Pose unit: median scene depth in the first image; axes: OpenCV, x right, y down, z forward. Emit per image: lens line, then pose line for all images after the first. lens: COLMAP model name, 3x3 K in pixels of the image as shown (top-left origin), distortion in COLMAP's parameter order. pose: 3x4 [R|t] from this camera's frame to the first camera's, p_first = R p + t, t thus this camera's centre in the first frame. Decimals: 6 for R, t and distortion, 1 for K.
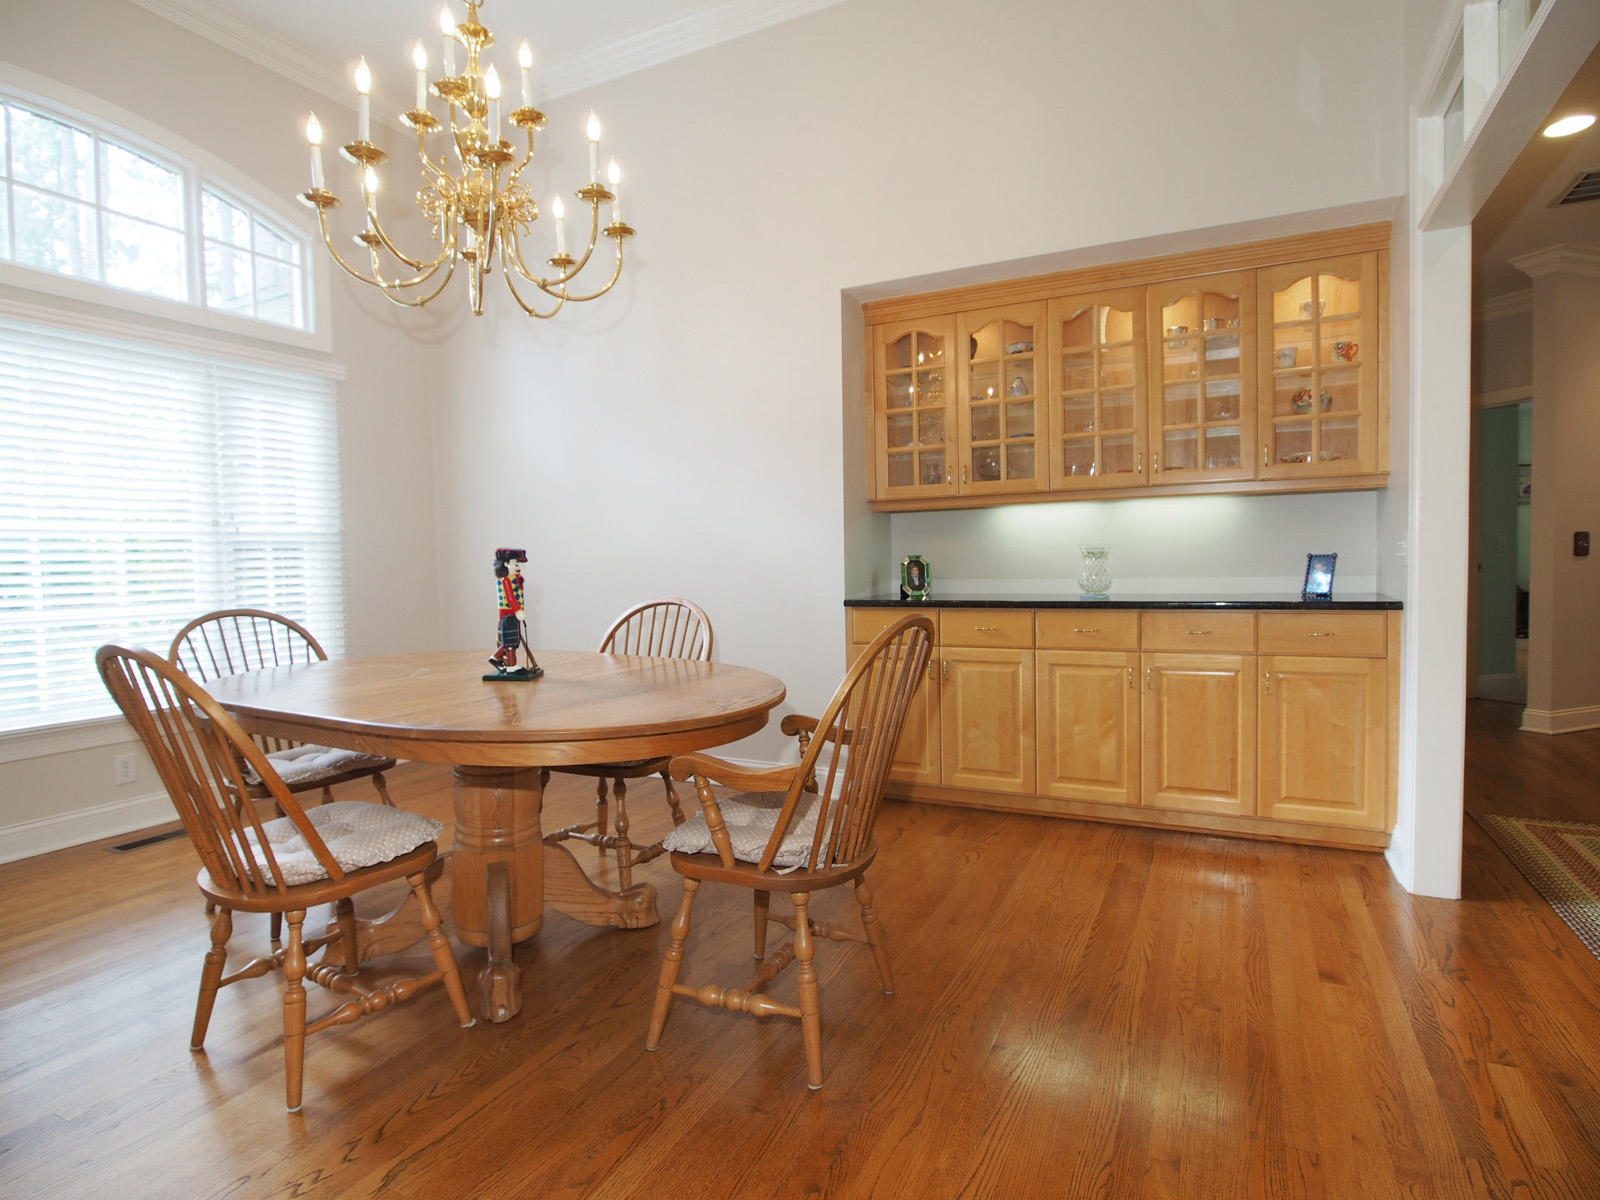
lens RADIAL K [[862.9, 0, 801.7], [0, 862.9, 597.5], [0, 0, 1]] dist [-0.011166, -0.005436]
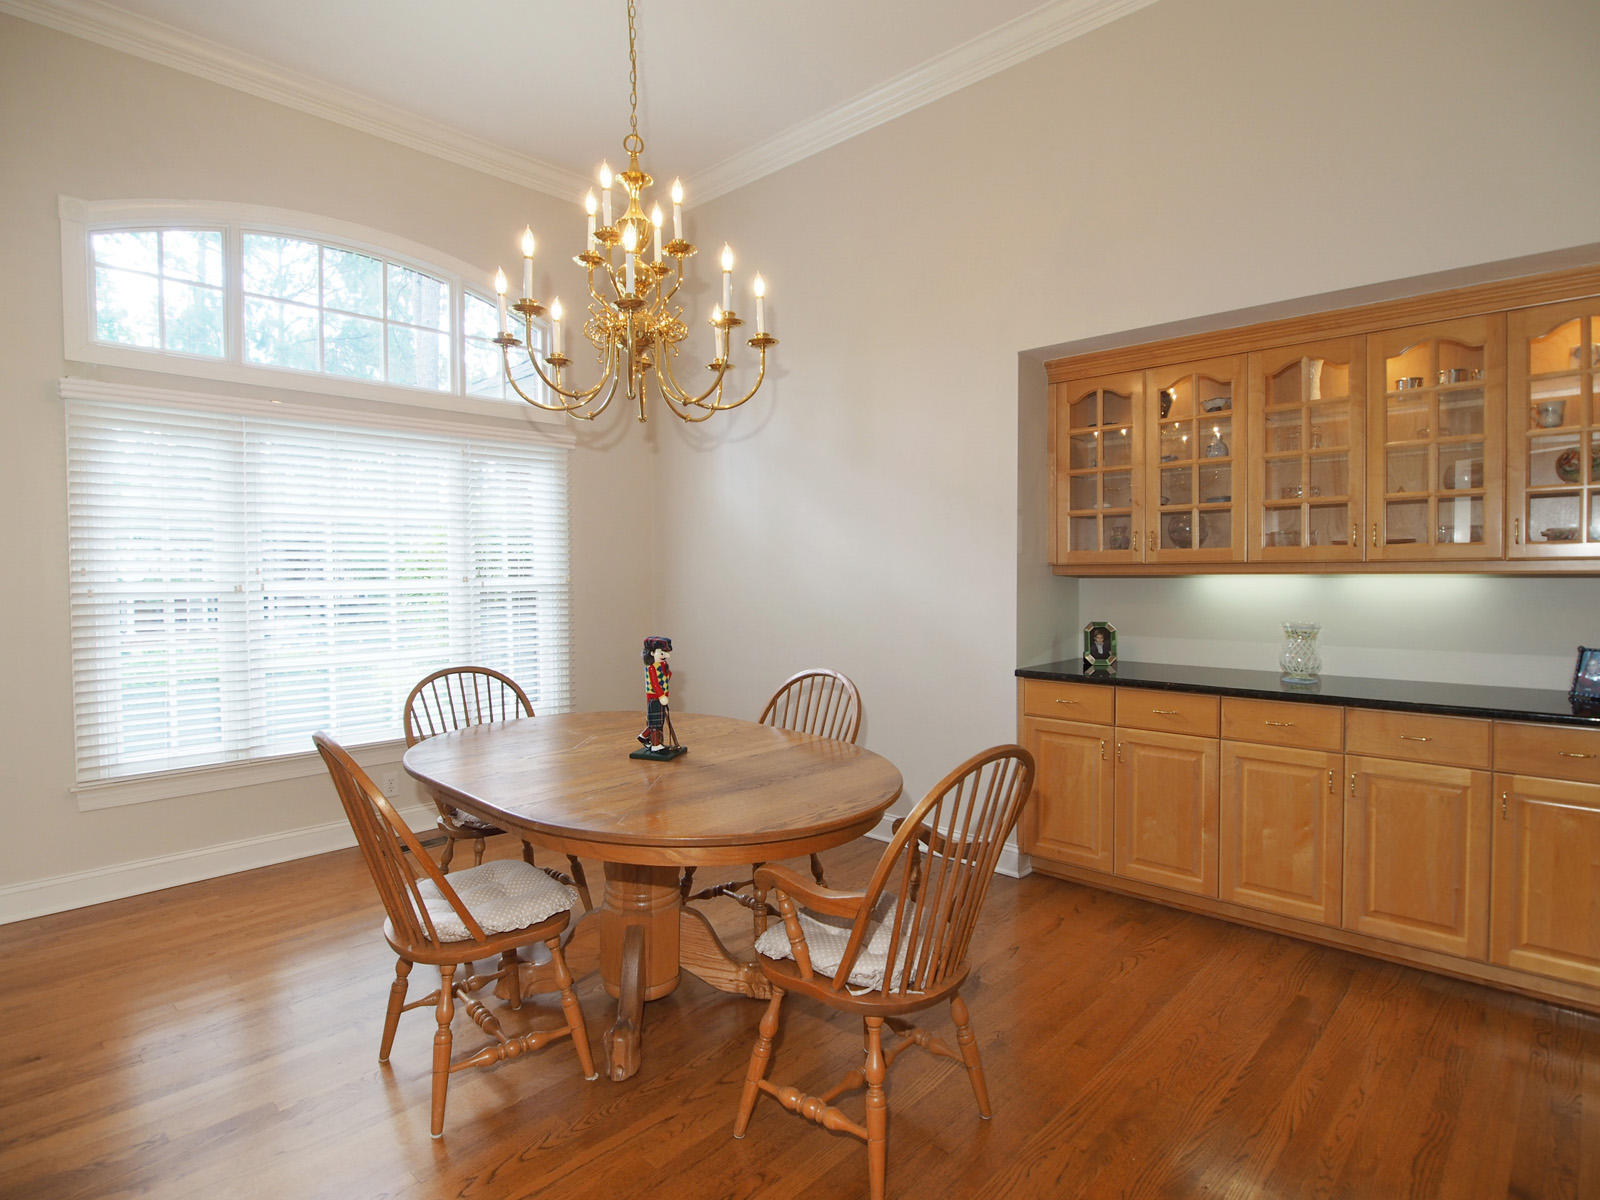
lens RADIAL K [[862.9, 0, 803.1], [0, 862.9, 591.3], [0, 0, 1]] dist [-0.011166, -0.005436]
pose [[0.958888, 0.022398, -0.282898, 0.118162], [-0.026893, 0.999566, -0.012015, -0.085823], [0.282506, 0.019129, 0.959075, -0.001987]]
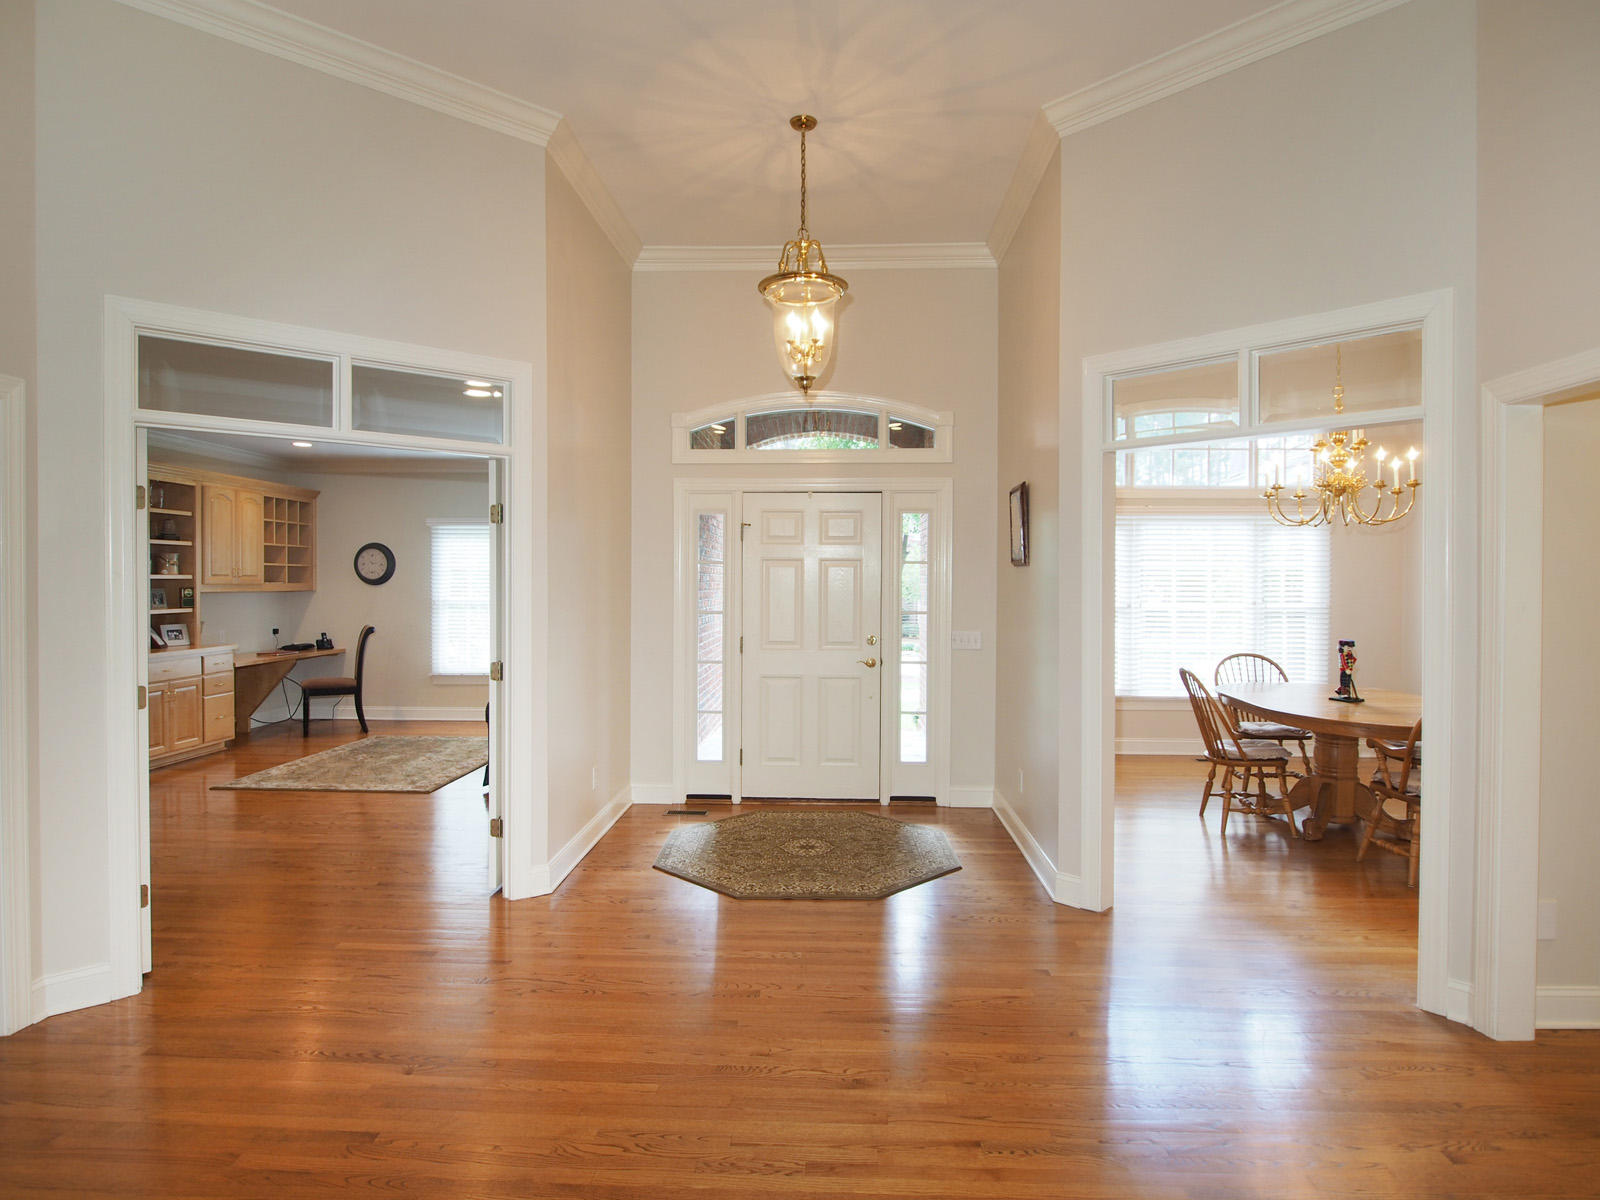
lens RADIAL K [[926.6, 0, 800.4], [0, 926.6, 599.1], [0, 0, 1]] dist [-0.003890, -0.000686]
pose [[0.417985, 0.042426, -0.907463, 0.933735], [-0.054922, 0.998262, 0.021373, -0.105570], [0.906792, 0.040906, 0.419589, -0.952055]]
